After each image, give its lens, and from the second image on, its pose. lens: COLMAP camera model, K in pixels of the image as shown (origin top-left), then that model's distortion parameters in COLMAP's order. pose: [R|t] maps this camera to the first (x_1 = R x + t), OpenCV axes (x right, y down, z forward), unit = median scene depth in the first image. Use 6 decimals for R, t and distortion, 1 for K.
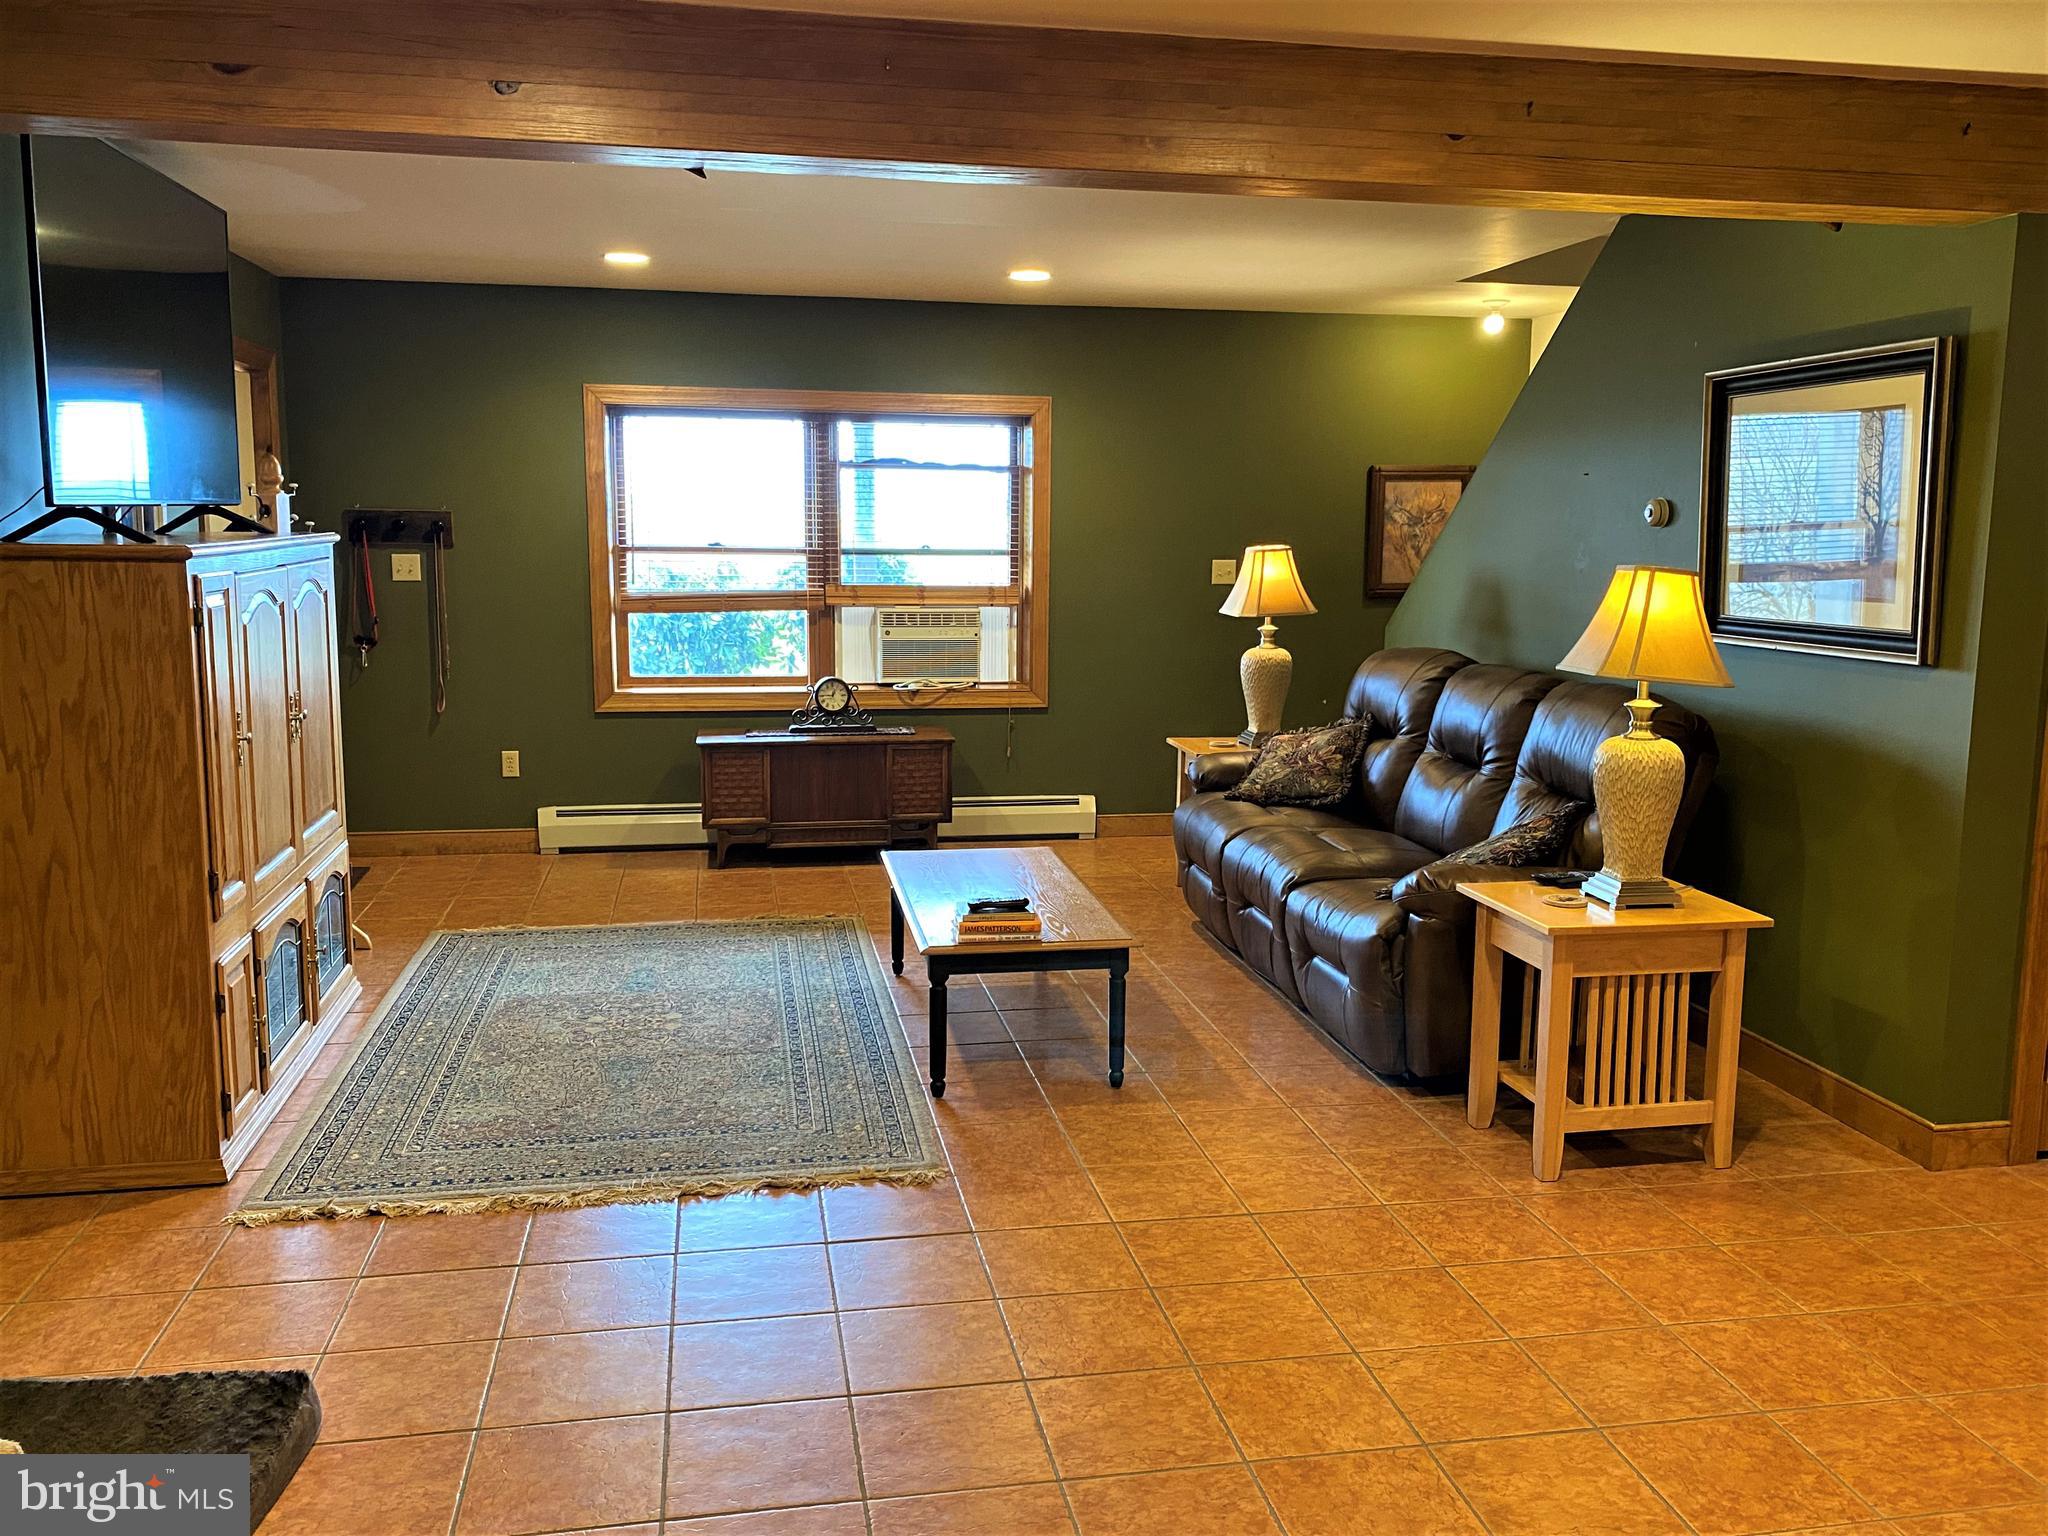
lens RADIAL K [[1663.2, 0, 1023.3], [0, 1663.2, 755.9], [0, 0, 1]] dist [0.006156, 0.000486]
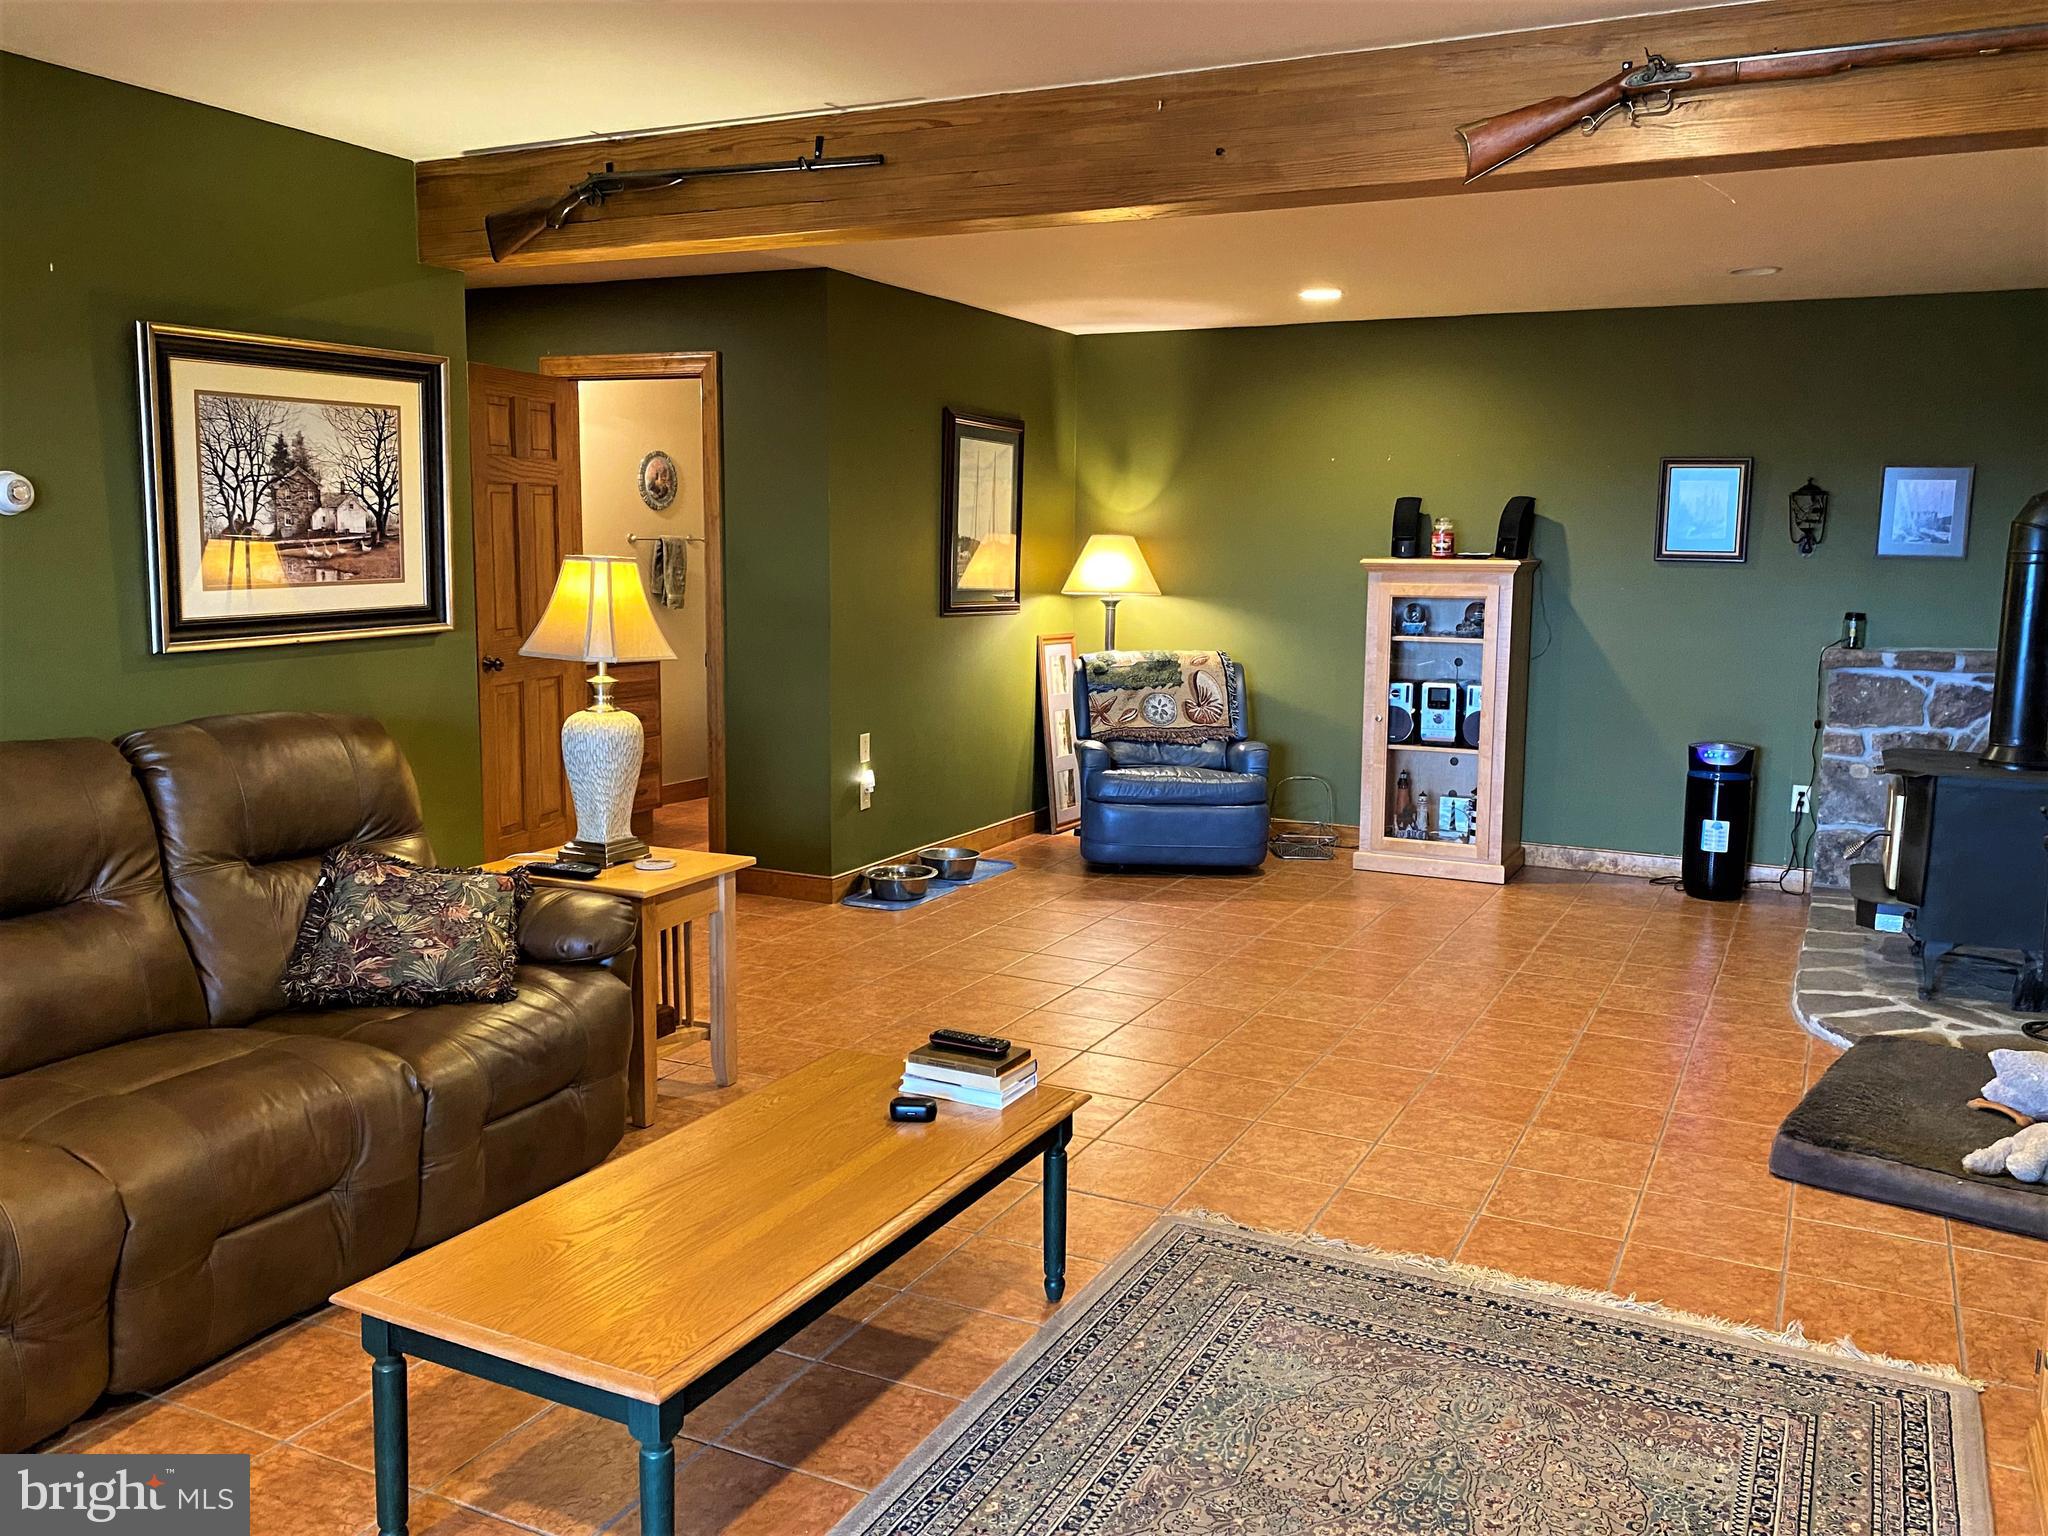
lens RADIAL K [[1663.2, 0, 1022.6], [0, 1663.2, 770.4], [0, 0, 1]] dist [0.006156, 0.000486]
pose [[-0.798647, -0.108526, 0.591934, -0.491336], [0.066179, 0.961802, 0.265627, -0.239703], [-0.598151, 0.251316, -0.760958, 1.631007]]
